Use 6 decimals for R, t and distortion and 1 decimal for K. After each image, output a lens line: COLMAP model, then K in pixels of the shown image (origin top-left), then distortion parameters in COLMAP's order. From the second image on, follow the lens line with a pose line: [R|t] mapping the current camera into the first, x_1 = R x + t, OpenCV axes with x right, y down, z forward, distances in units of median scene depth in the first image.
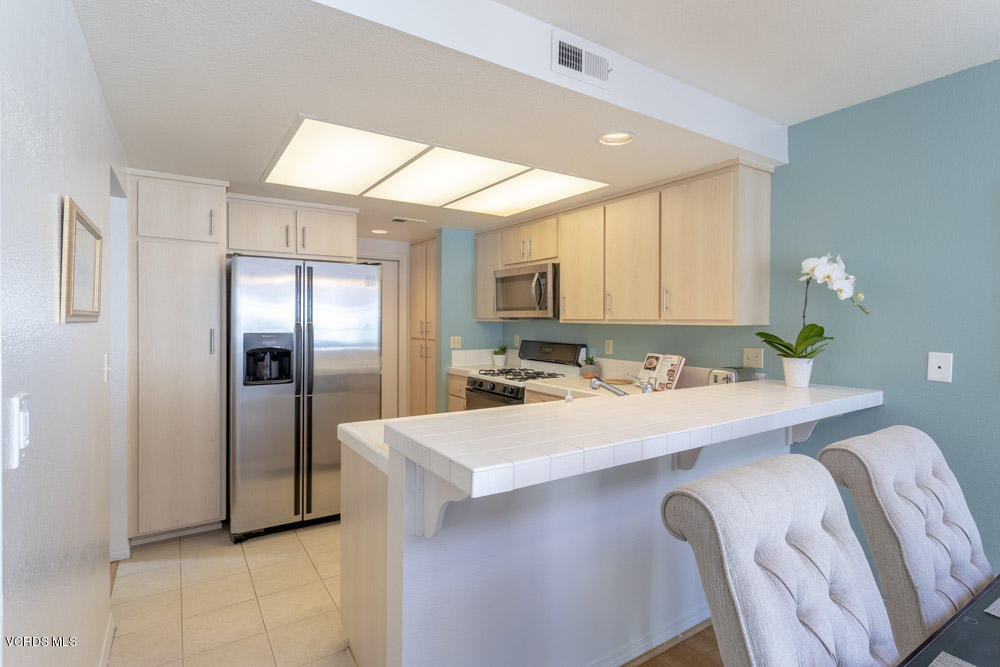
lens RADIAL K [[489.5, 0, 502.7], [0, 489.5, 322.4], [0, 0, 1]] dist [0.001431, 0.000197]
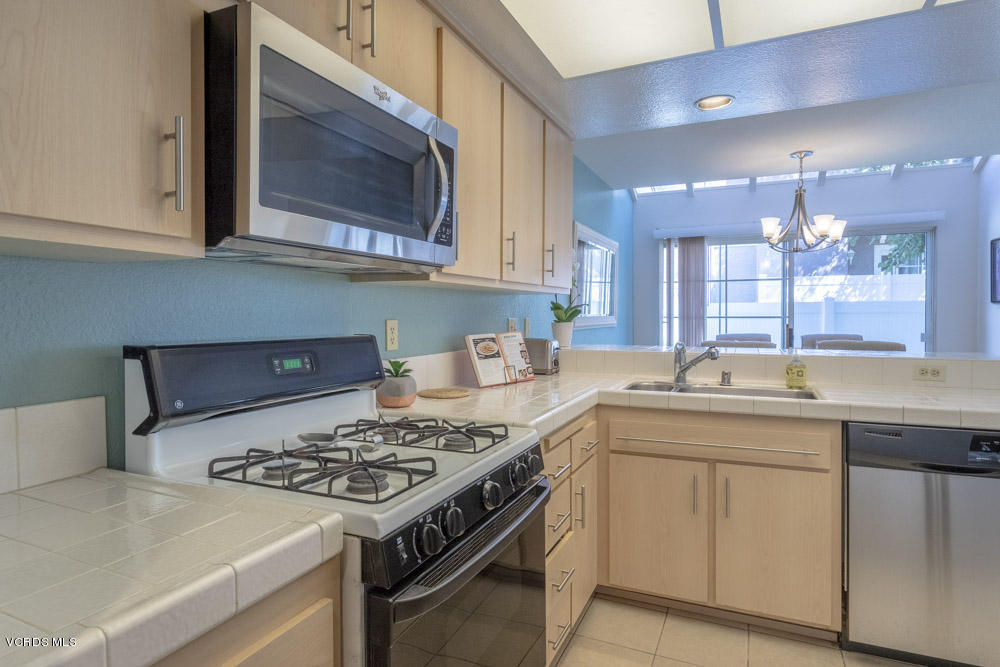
lens RADIAL K [[554.1, 0, 497.8], [0, 554.1, 321.3], [0, 0, 1]] dist [-0.003853, -0.000150]
pose [[-0.513639, -0.014553, 0.857883, -0.295617], [0.009116, 0.999707, 0.022417, 0.023721], [-0.857958, 0.019335, -0.513356, 1.133299]]
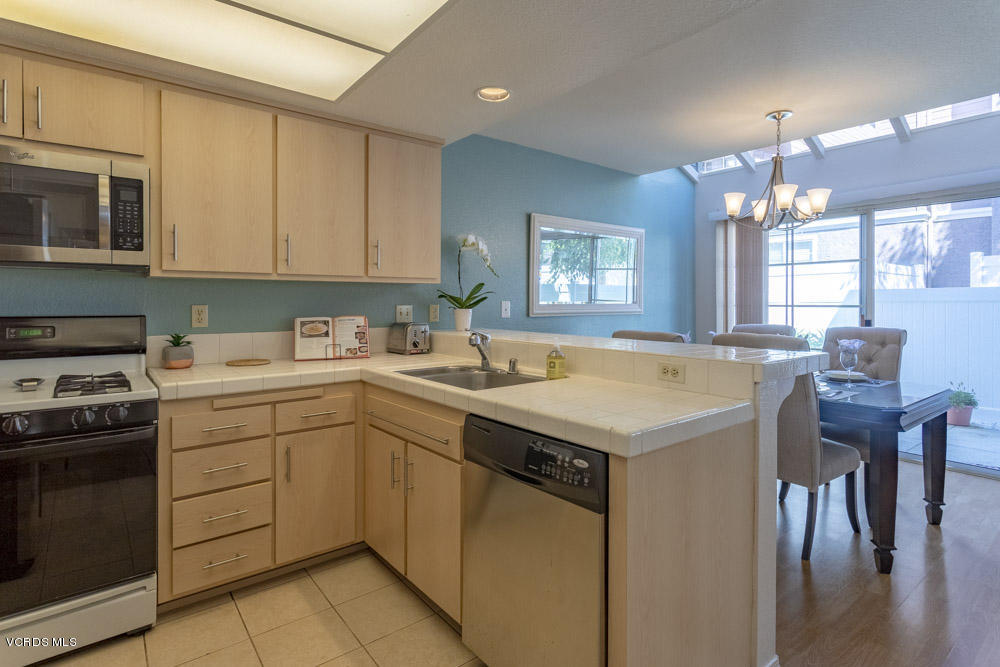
lens RADIAL K [[507.7, 0, 509.8], [0, 507.7, 304.1], [0, 0, 1]] dist [0.023815, 0.000756]
pose [[-0.081707, -0.010614, 0.996600, -0.477096], [0.008555, 0.999899, 0.011351, 0.027931], [-0.996620, 0.009454, -0.081608, 0.609665]]
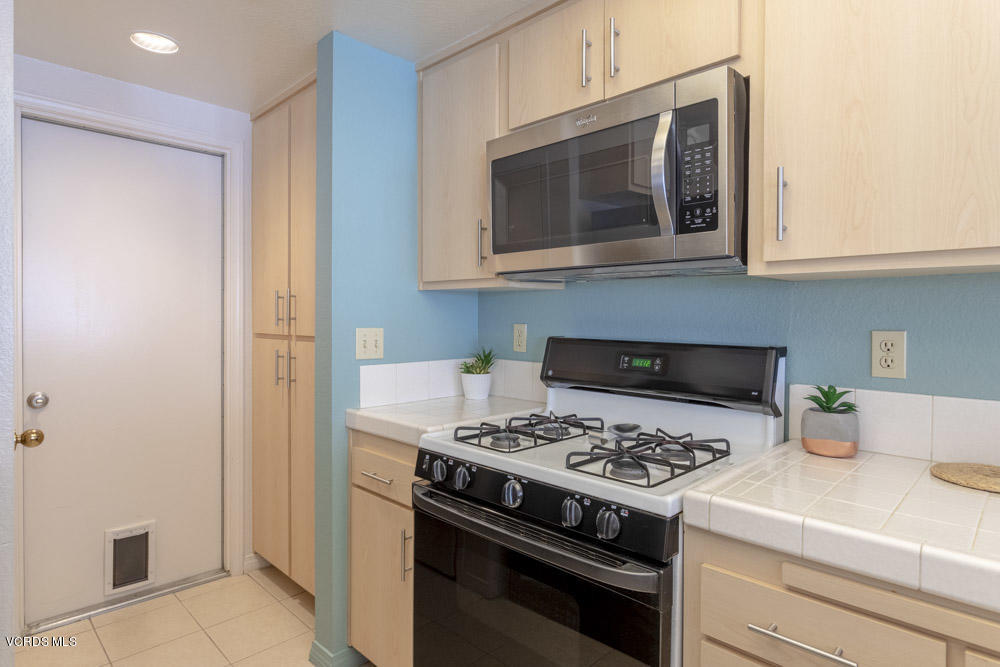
lens RADIAL K [[554.1, 0, 497.8], [0, 554.1, 321.3], [0, 0, 1]] dist [-0.003853, -0.000150]
pose [[0.982141, 0.000669, 0.188143, -0.093816], [-0.000662, 1.000000, -0.000100, 0.027523], [-0.188143, -0.000027, 0.982142, 0.662419]]
